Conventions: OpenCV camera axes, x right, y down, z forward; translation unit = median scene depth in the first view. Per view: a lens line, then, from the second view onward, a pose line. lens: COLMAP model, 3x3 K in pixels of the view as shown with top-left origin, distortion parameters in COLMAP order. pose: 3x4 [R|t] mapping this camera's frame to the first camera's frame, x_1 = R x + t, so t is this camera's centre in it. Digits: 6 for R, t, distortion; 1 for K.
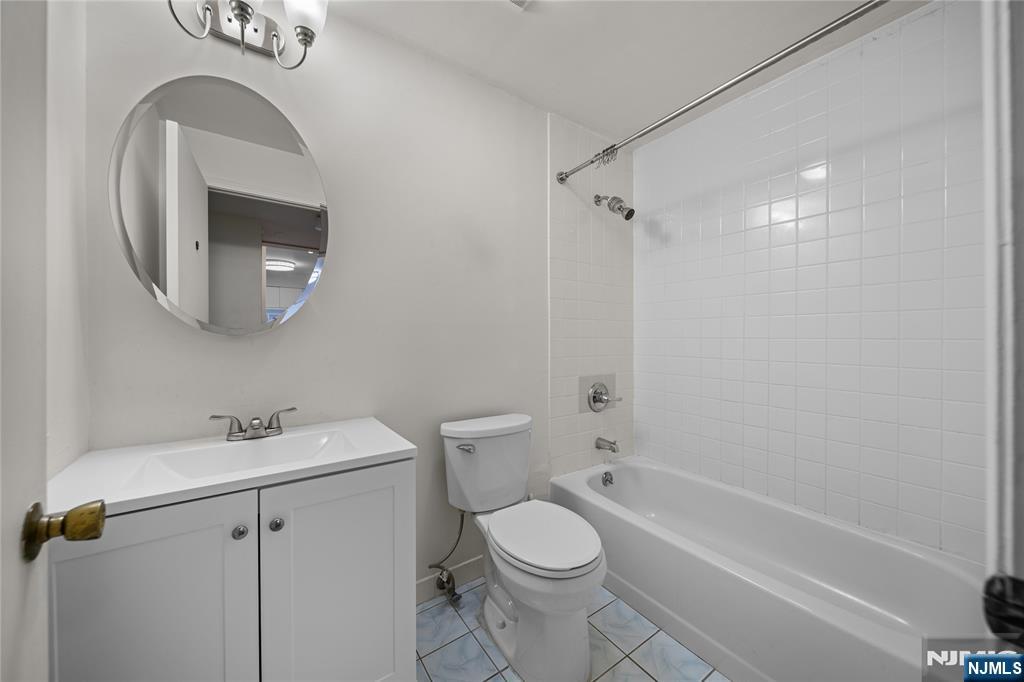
lens RADIAL K [[369.4, 0, 517.2], [0, 369.4, 337.4], [0, 0, 1]] dist [0.000582, 0.000137]
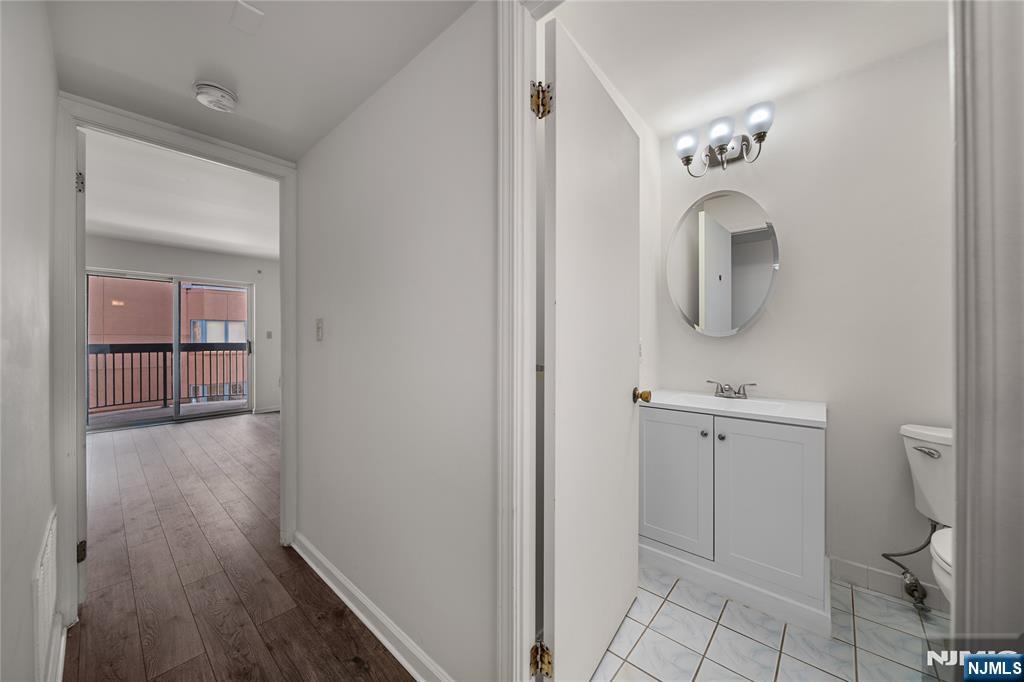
lens RADIAL K [[369.4, 0, 512.0], [0, 369.4, 340.2], [0, 0, 1]] dist [0.000582, 0.000137]
pose [[0.255933, 0.005522, -0.966679, 0.608432], [-0.002641, 0.999984, 0.005013, 0.008144], [0.966691, 0.001270, 0.255944, -0.347272]]
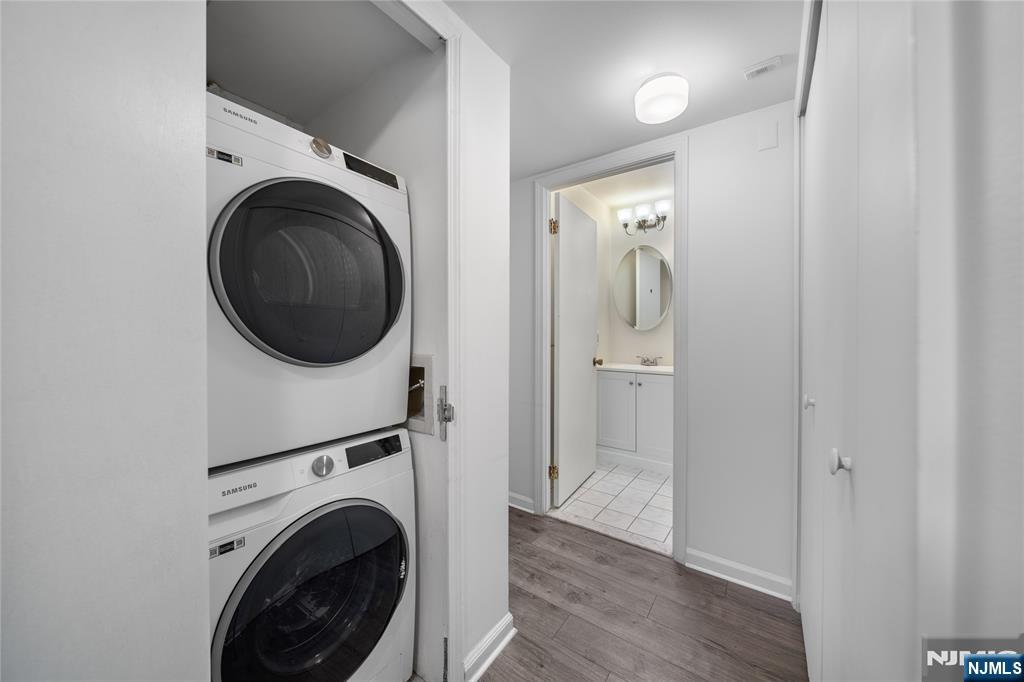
lens RADIAL K [[369.4, 0, 510.2], [0, 369.4, 337.5], [0, 0, 1]] dist [0.000582, 0.000137]
pose [[0.336777, 0.019709, -0.941378, 1.539025], [-0.001360, 0.999790, 0.020446, -0.002537], [0.941584, -0.005605, 0.336733, -0.921592]]
